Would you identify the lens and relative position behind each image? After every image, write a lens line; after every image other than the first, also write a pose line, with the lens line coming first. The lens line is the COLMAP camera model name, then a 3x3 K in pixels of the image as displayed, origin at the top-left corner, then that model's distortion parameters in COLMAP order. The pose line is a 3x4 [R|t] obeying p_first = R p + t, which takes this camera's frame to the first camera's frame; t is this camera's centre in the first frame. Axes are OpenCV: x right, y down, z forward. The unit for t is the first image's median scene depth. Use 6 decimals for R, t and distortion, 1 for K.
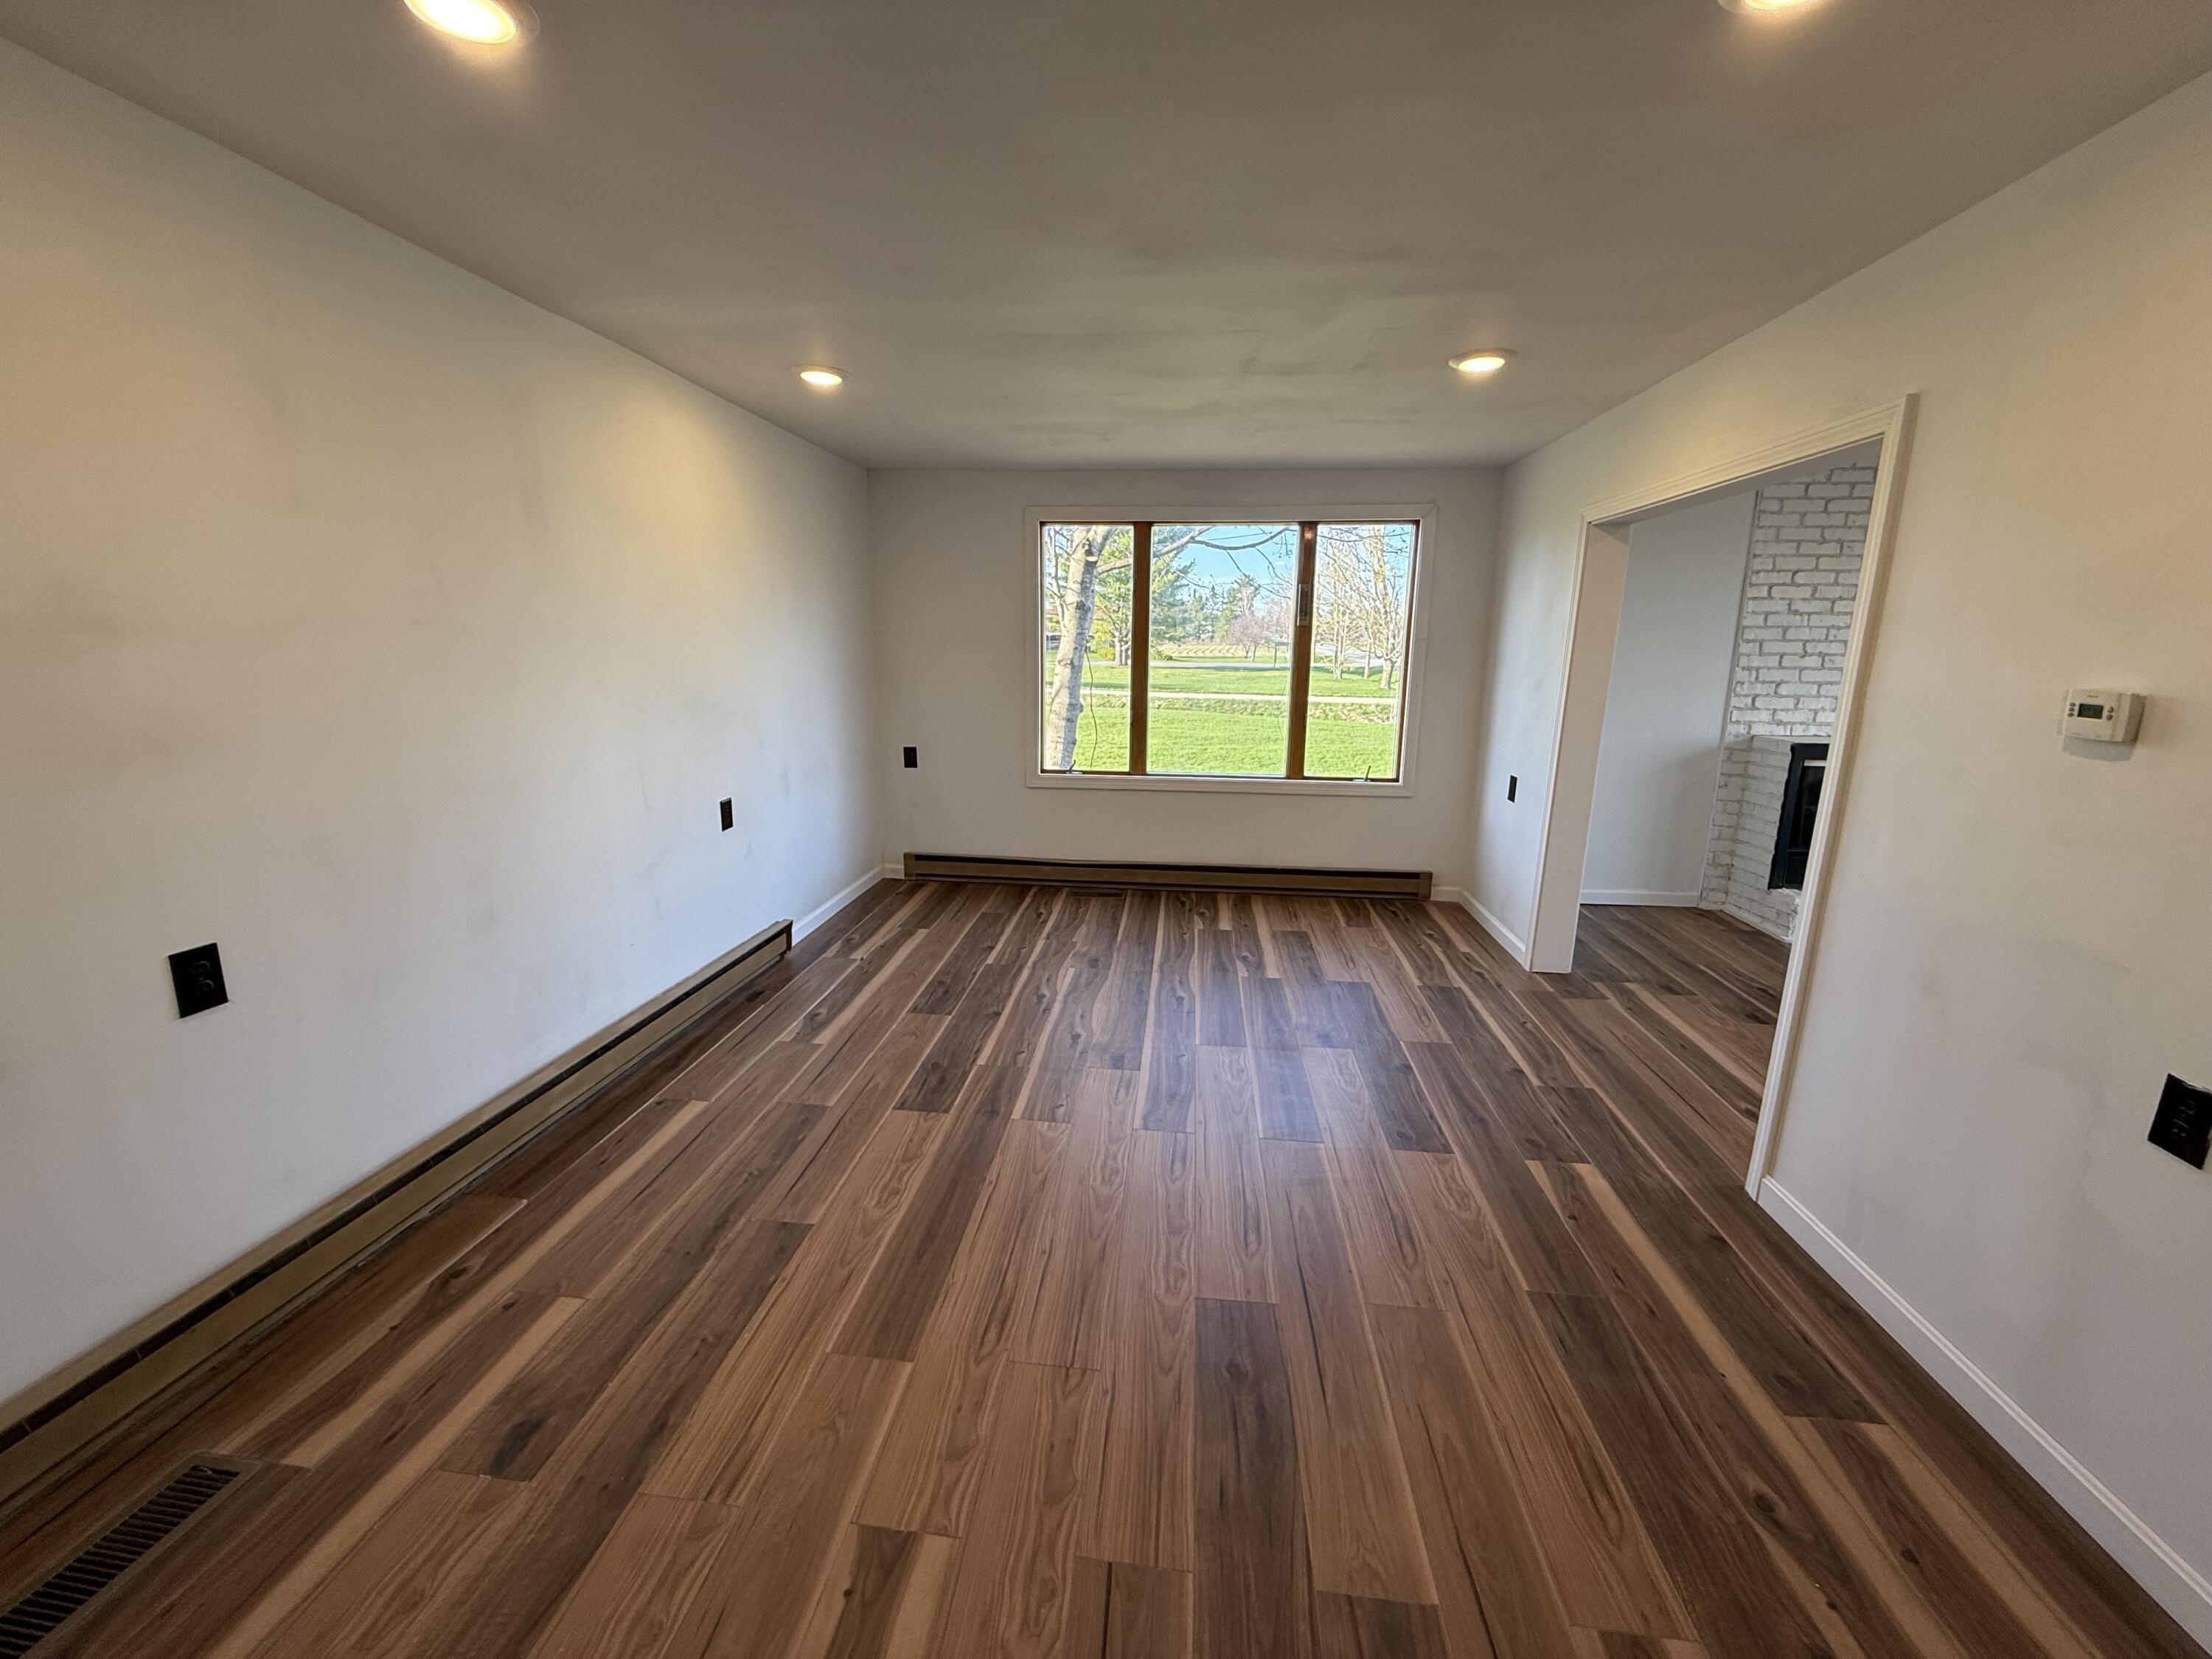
lens RADIAL K [[880.0, 0, 1106.9], [0, 880.0, 828.3], [0, 0, 1]] dist [-0.001304, -0.000154]
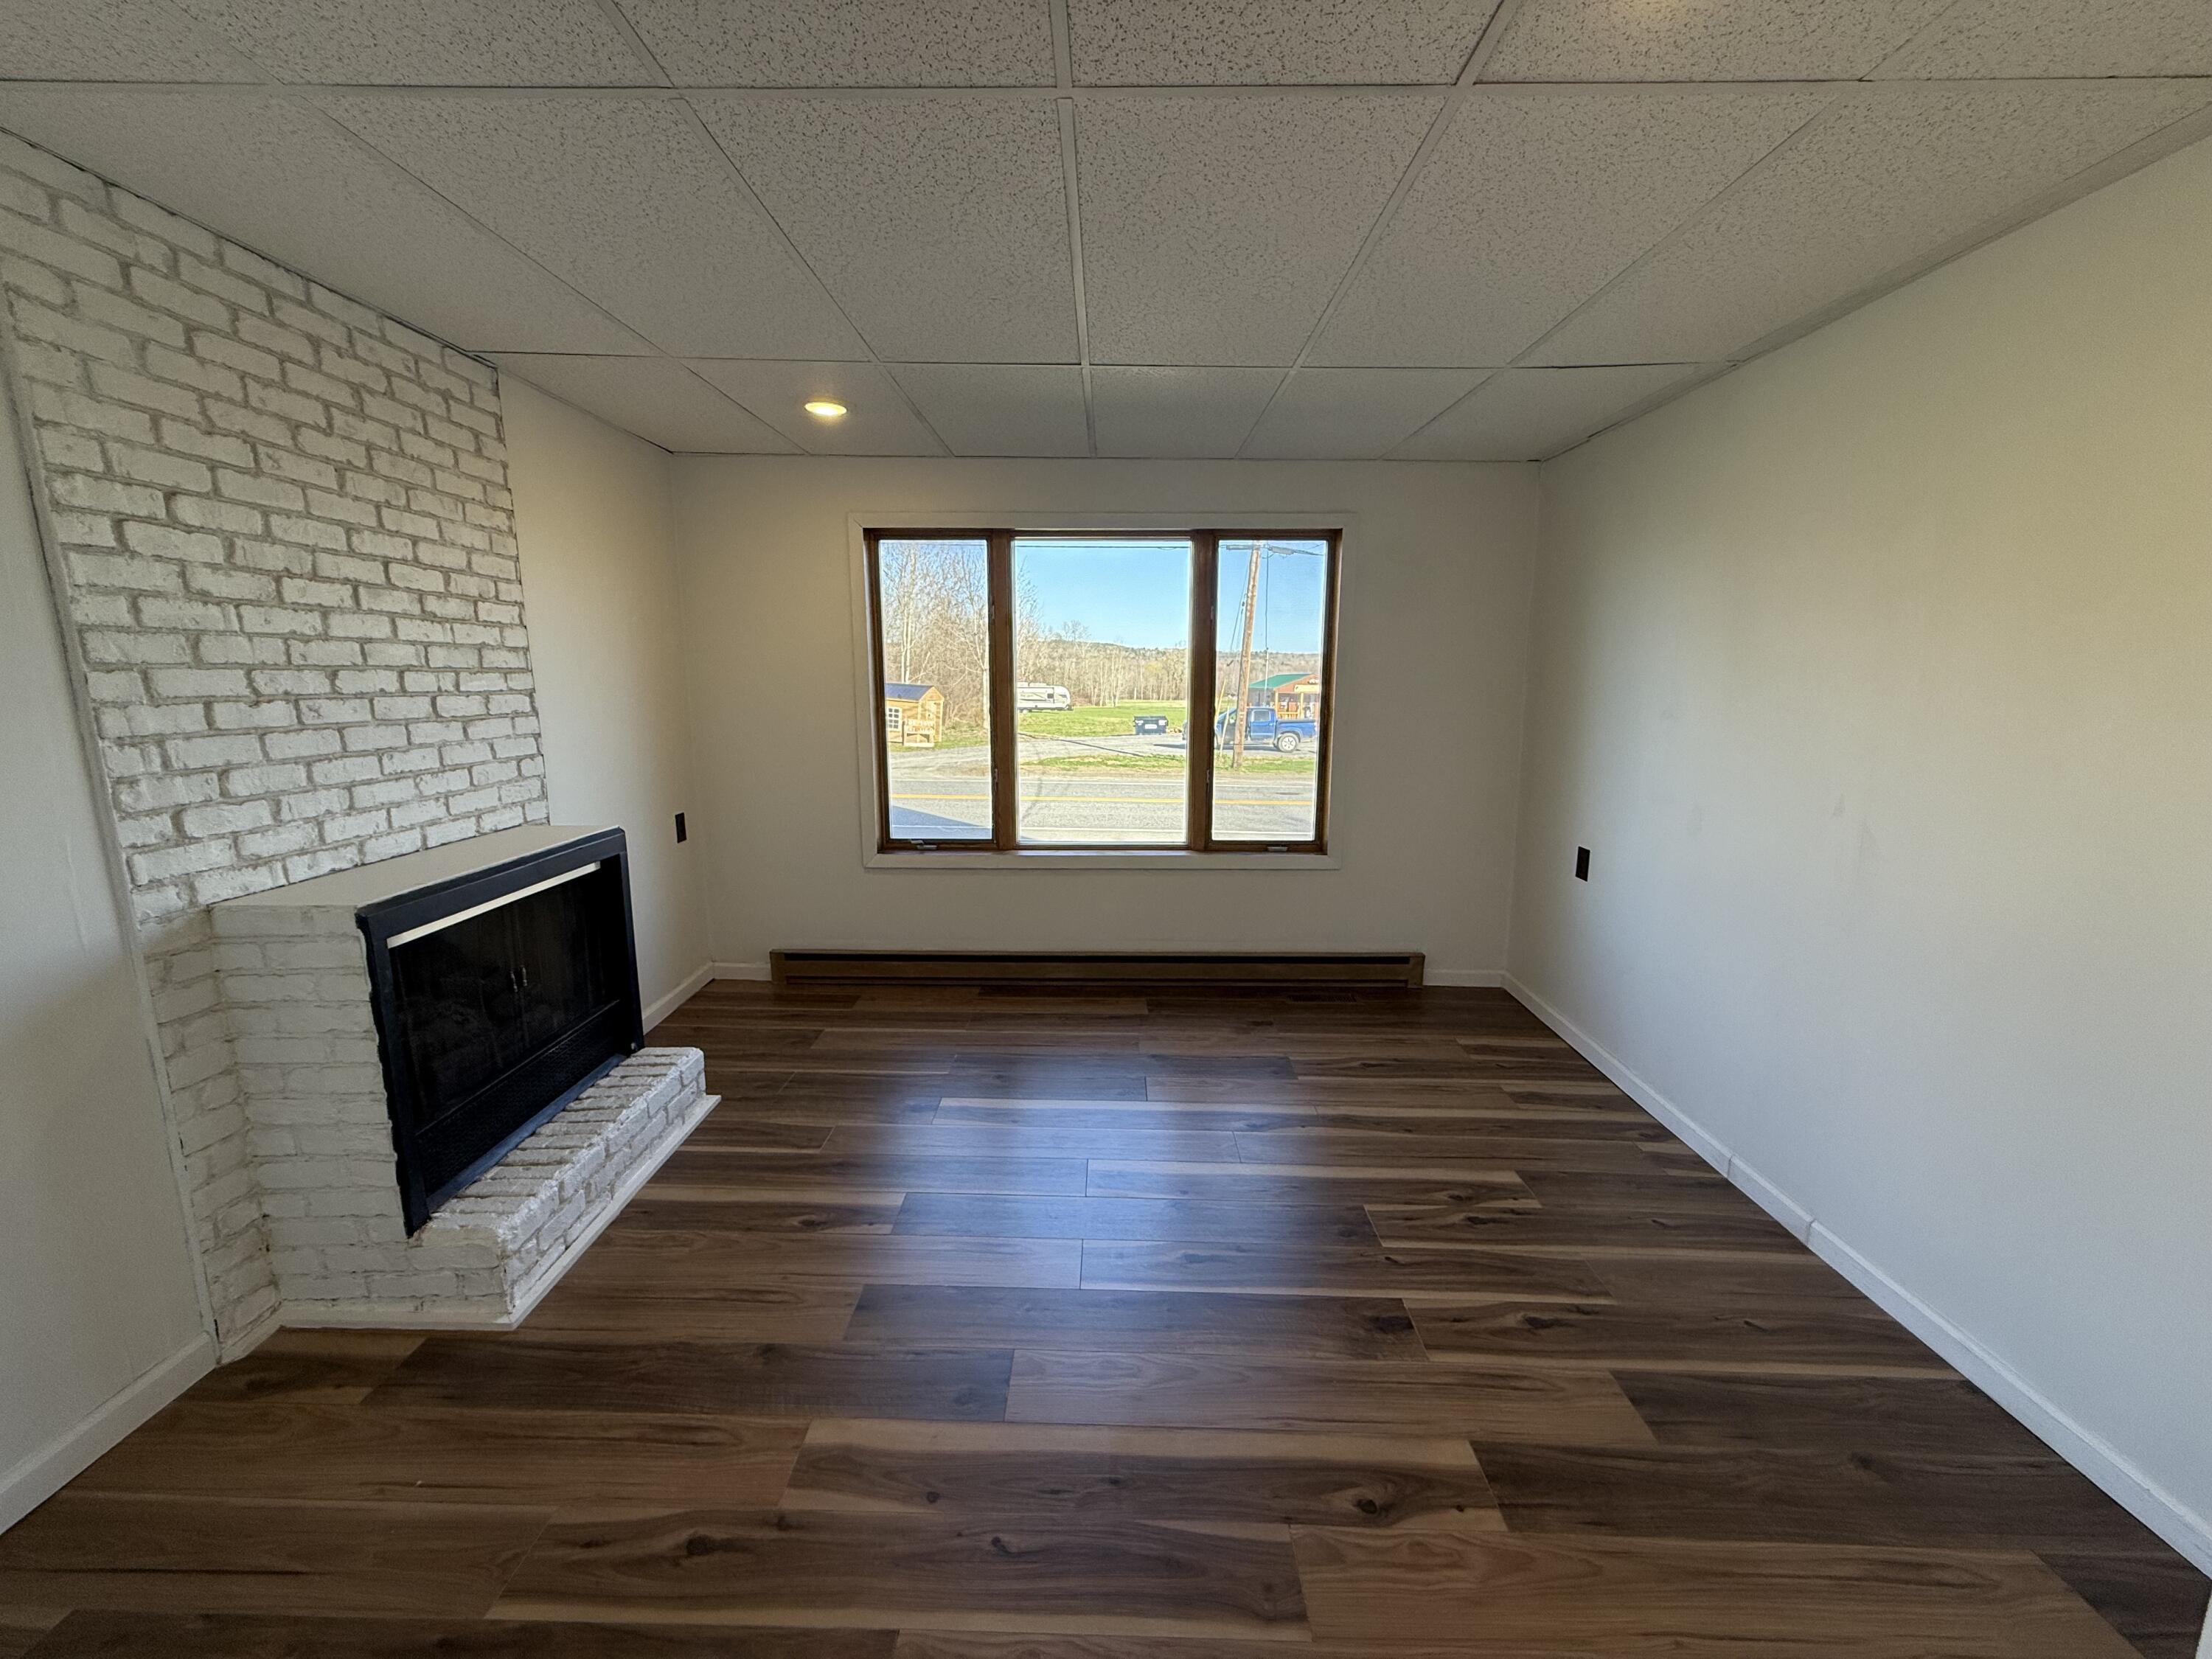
lens RADIAL K [[880.0, 0, 1097.2], [0, 880.0, 827.8], [0, 0, 1]] dist [-0.001304, -0.000154]
pose [[-0.076160, -0.177245, 0.981216, 0.332611], [0.212954, 0.958477, 0.189666, -0.131469], [-0.974089, 0.223399, -0.035252, 0.631185]]
